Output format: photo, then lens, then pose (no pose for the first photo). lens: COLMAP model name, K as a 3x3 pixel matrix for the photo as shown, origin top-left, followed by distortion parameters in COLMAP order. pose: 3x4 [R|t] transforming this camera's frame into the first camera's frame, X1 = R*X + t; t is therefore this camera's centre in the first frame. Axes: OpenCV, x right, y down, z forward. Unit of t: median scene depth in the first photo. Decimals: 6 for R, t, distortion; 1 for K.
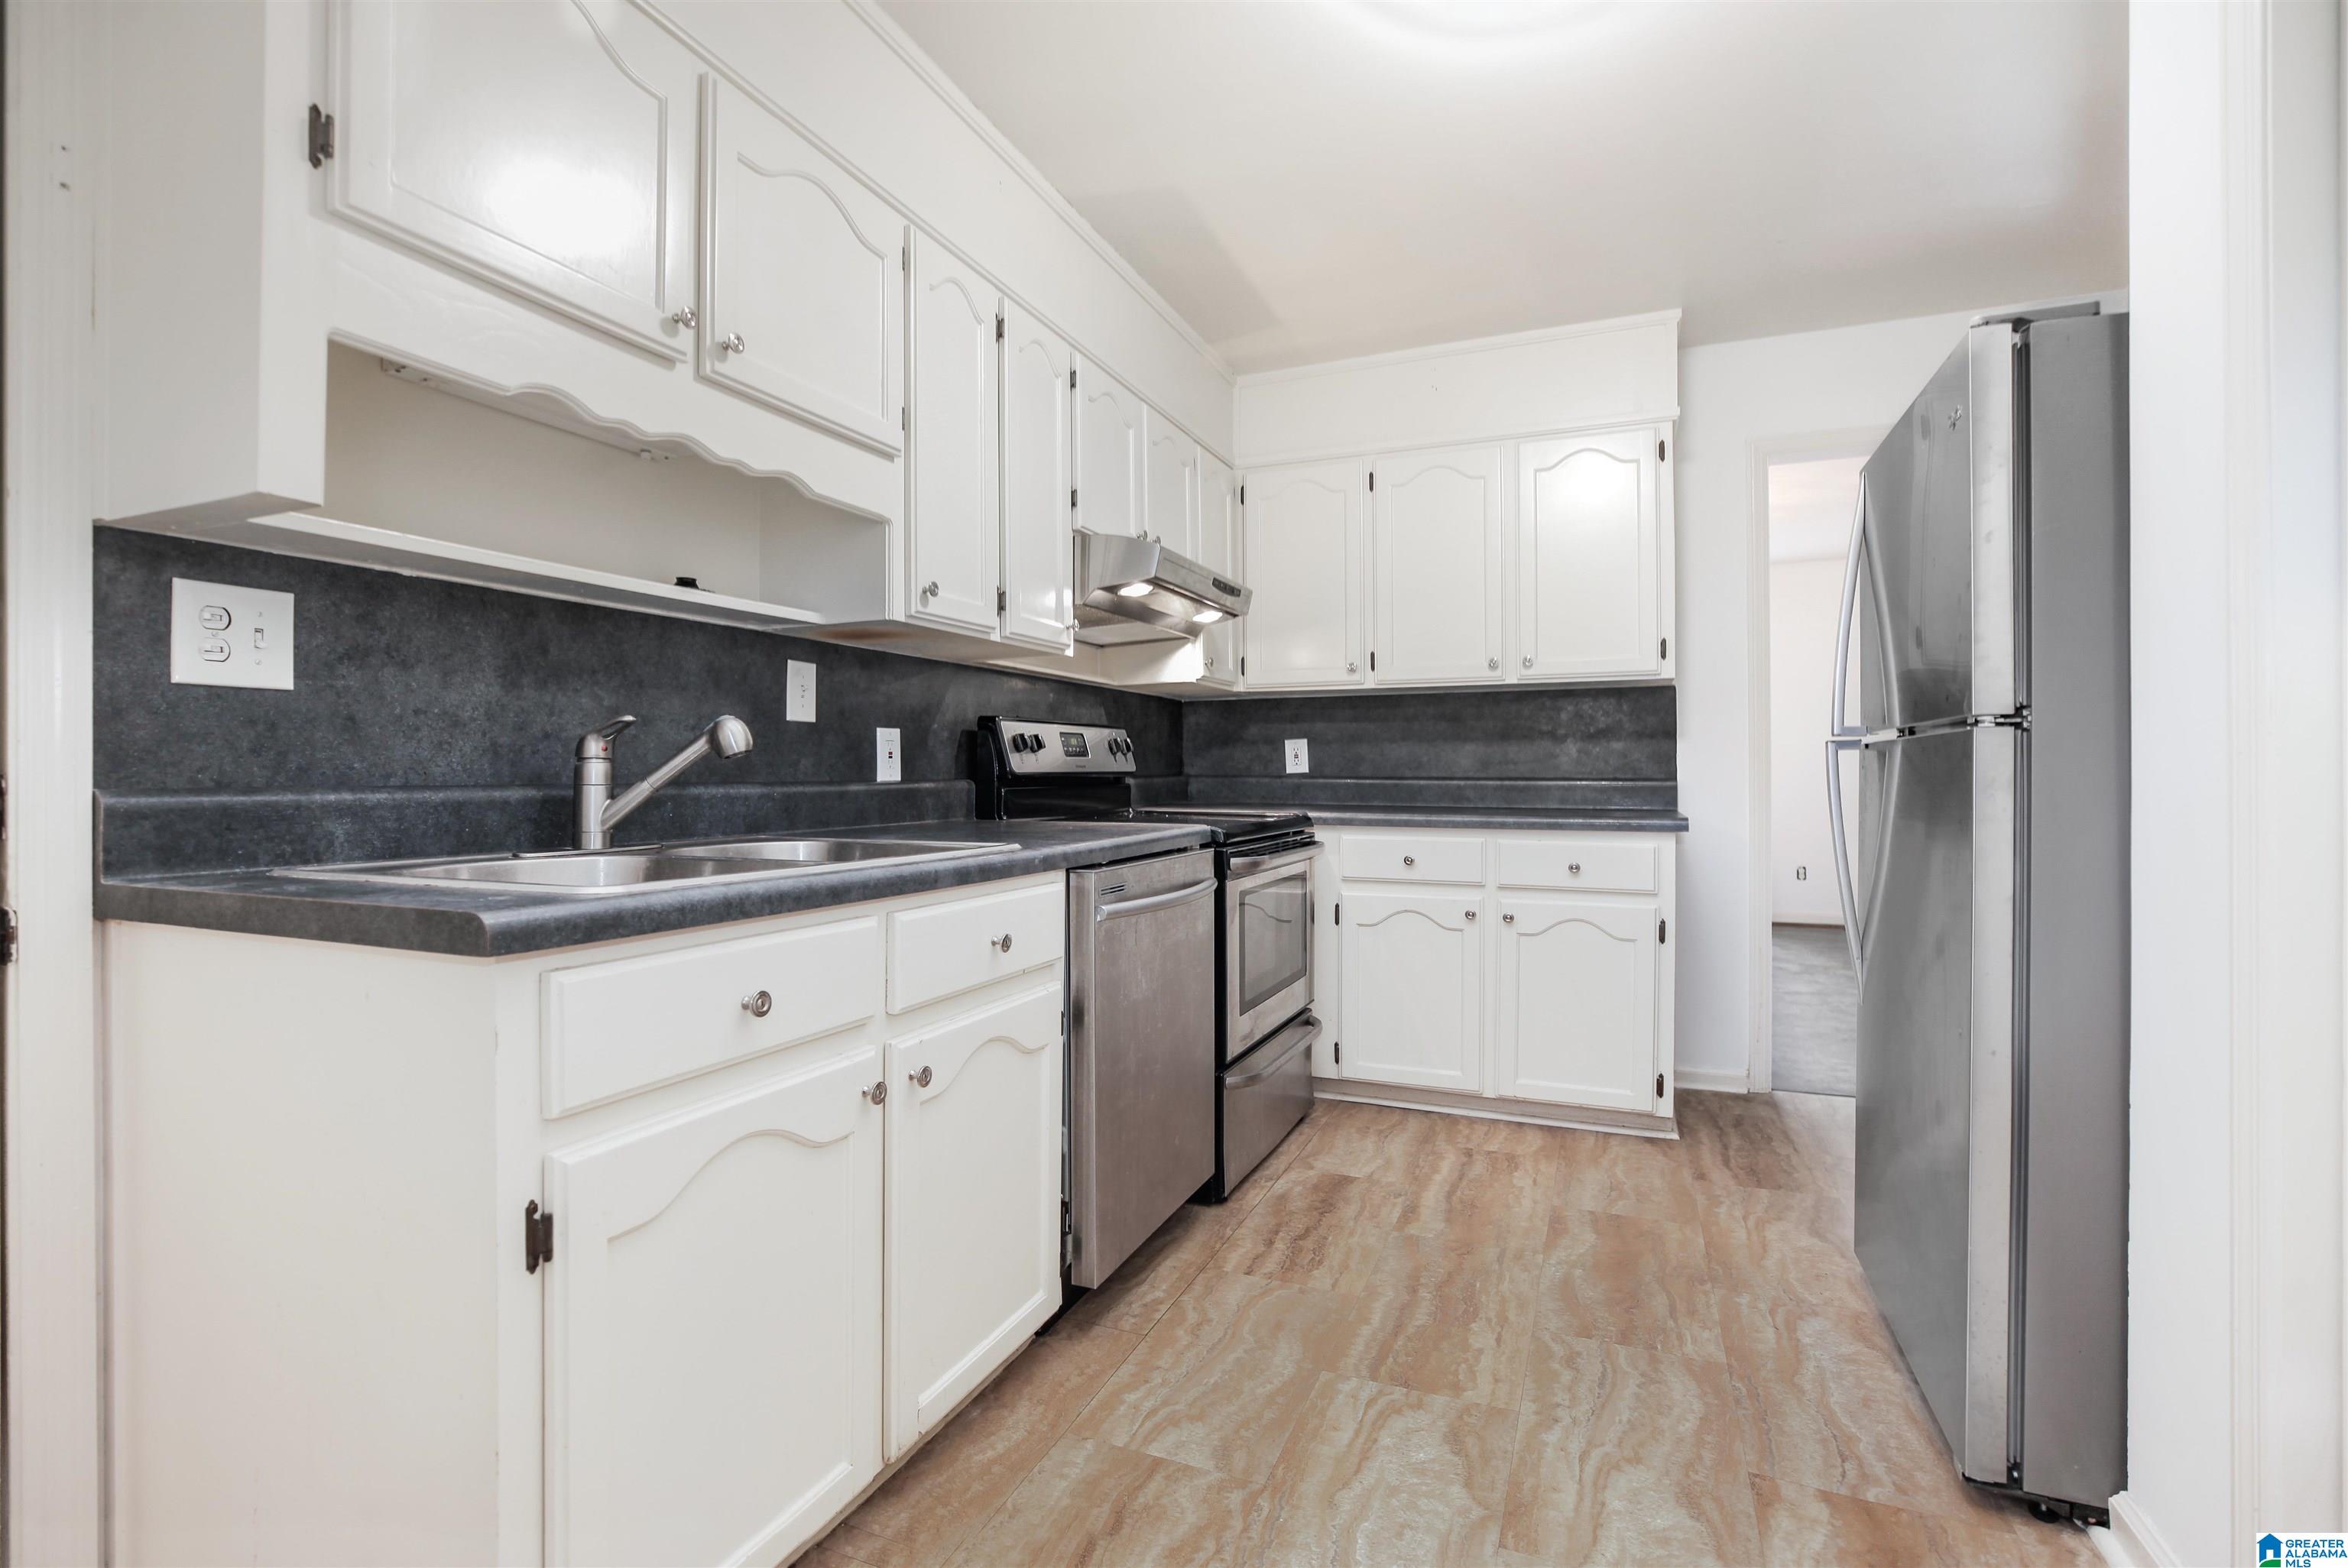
lens RADIAL K [[1092.1, 0, 1174.0], [0, 1092.1, 784.0], [0, 0, 1]] dist [-0.054049, 0.015294]
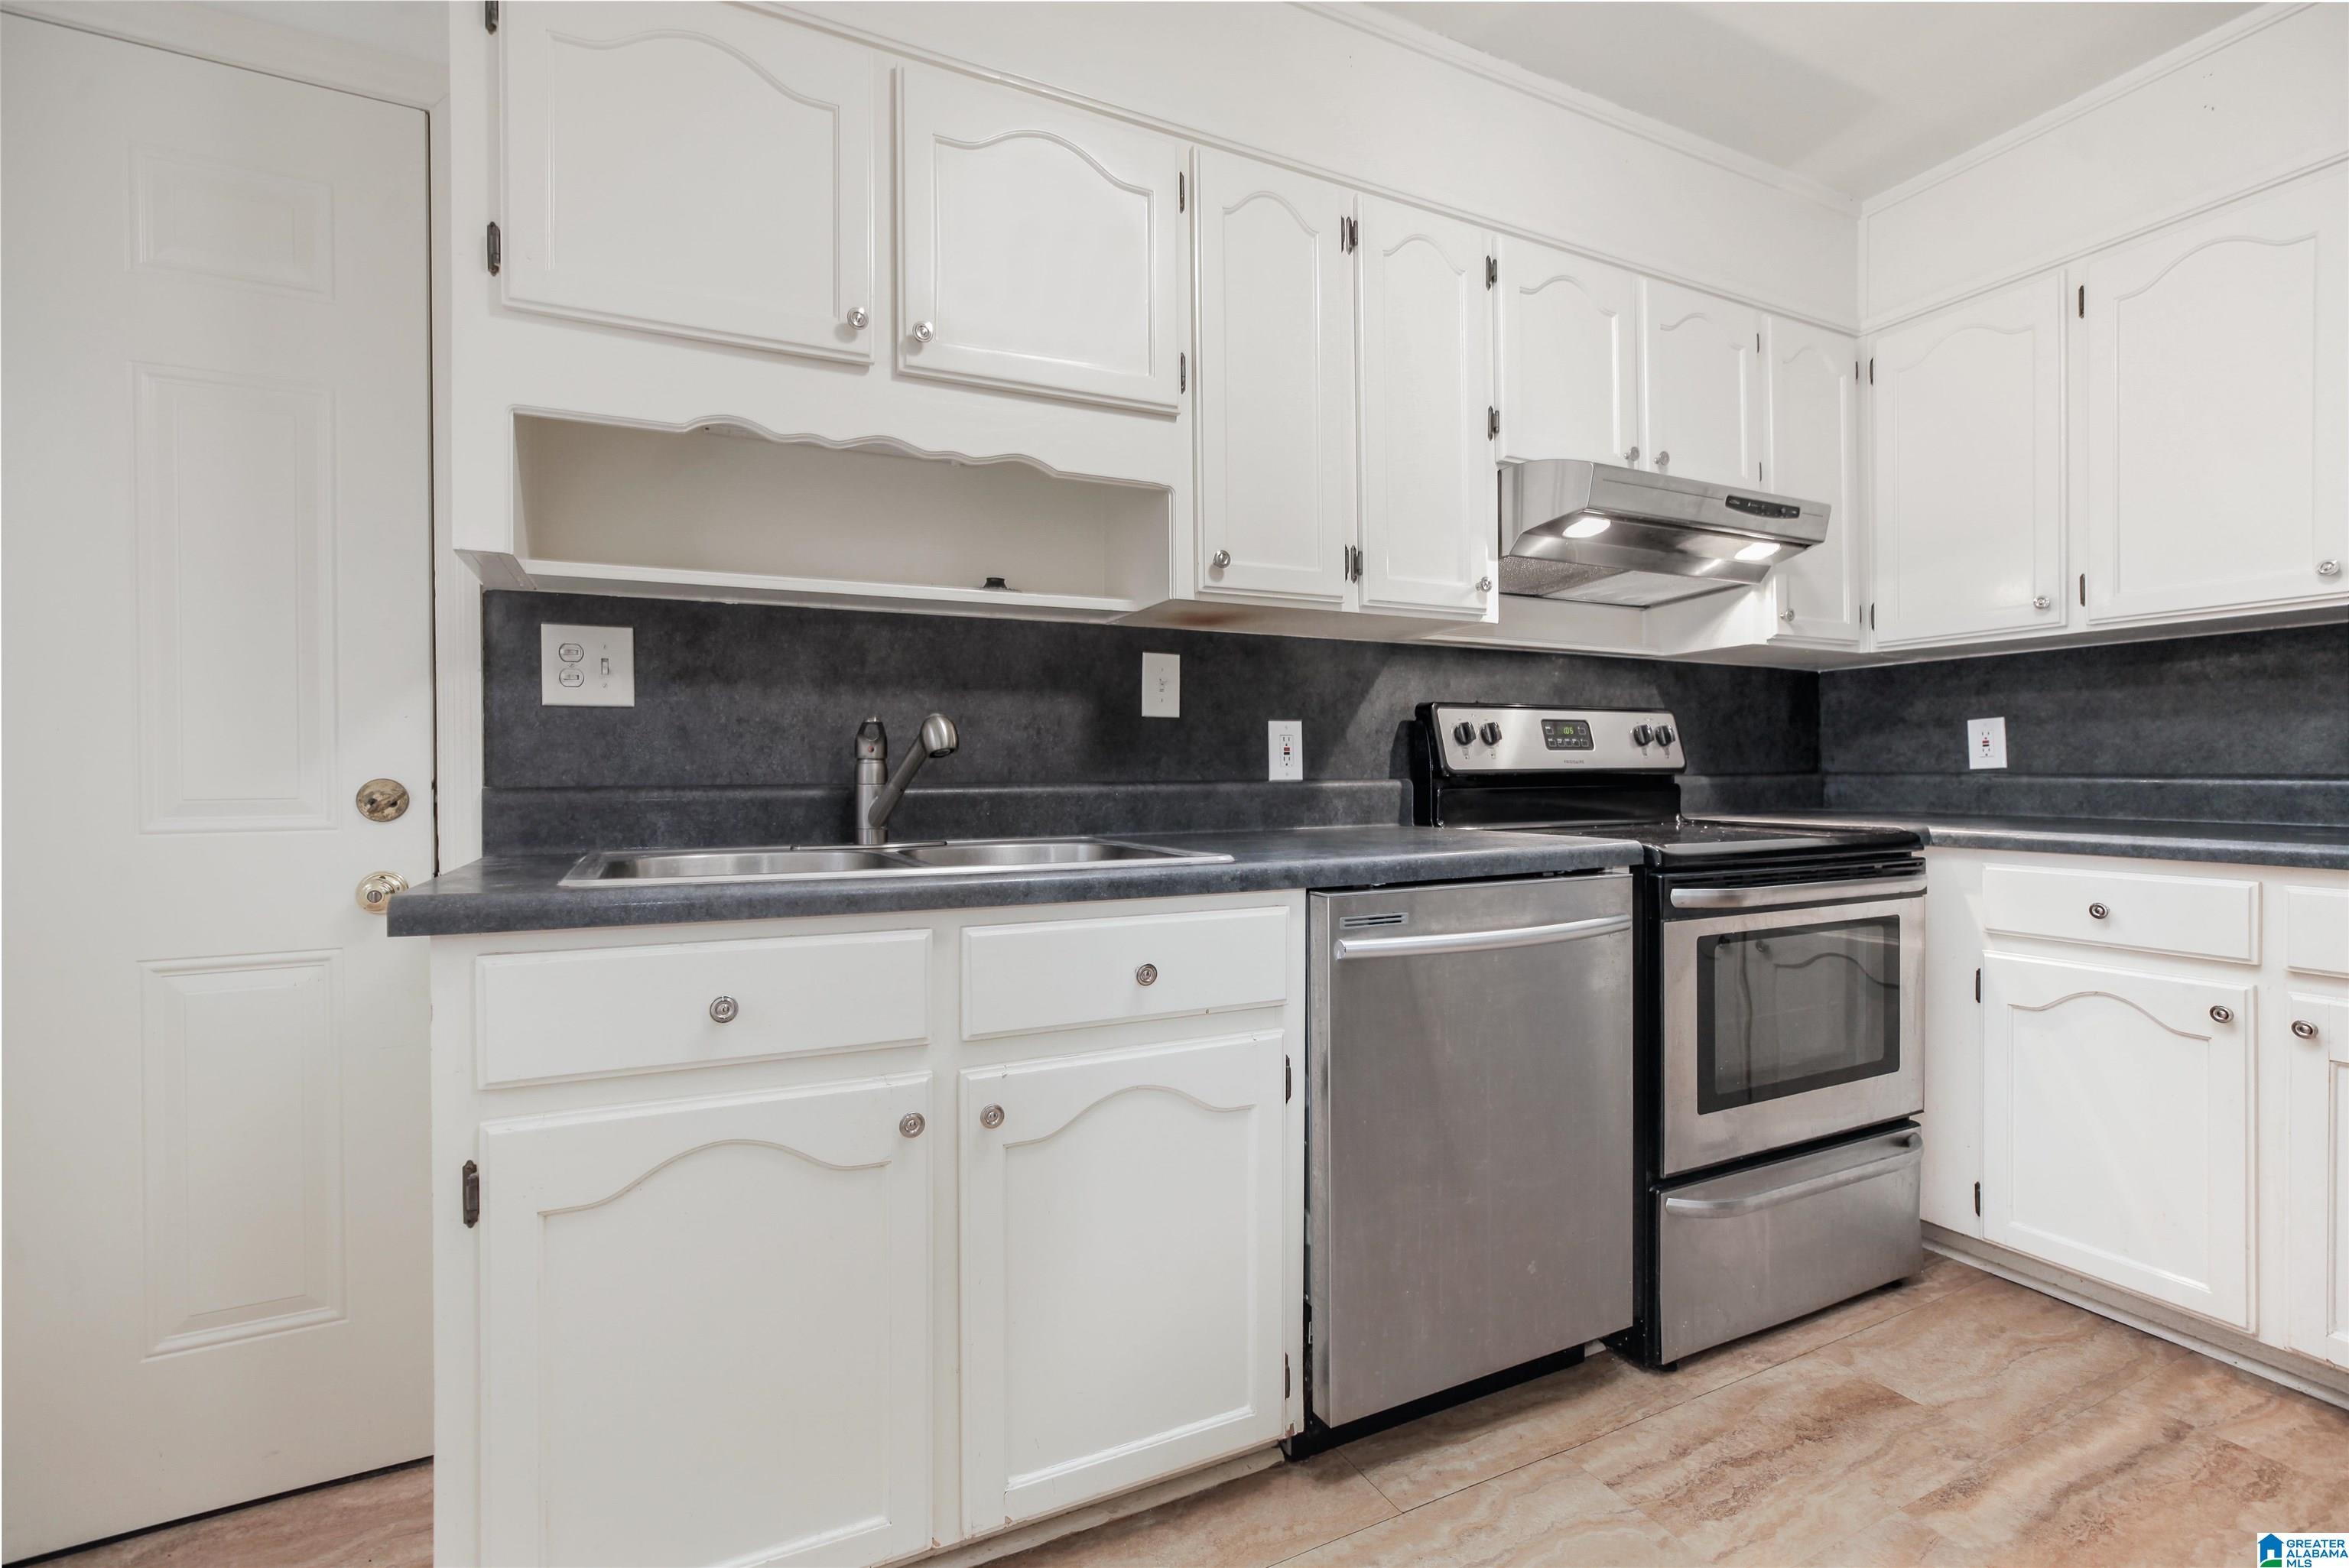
lens RADIAL K [[1137.3, 0, 1263.3], [0, 1137.3, 796.3], [0, 0, 1]] dist [-0.045465, 0.028993]
pose [[0.762042, 0.009104, -0.647463, 0.296269], [-0.001623, 0.999925, 0.012150, -0.000904], [0.647525, -0.008208, 0.762000, 0.249789]]
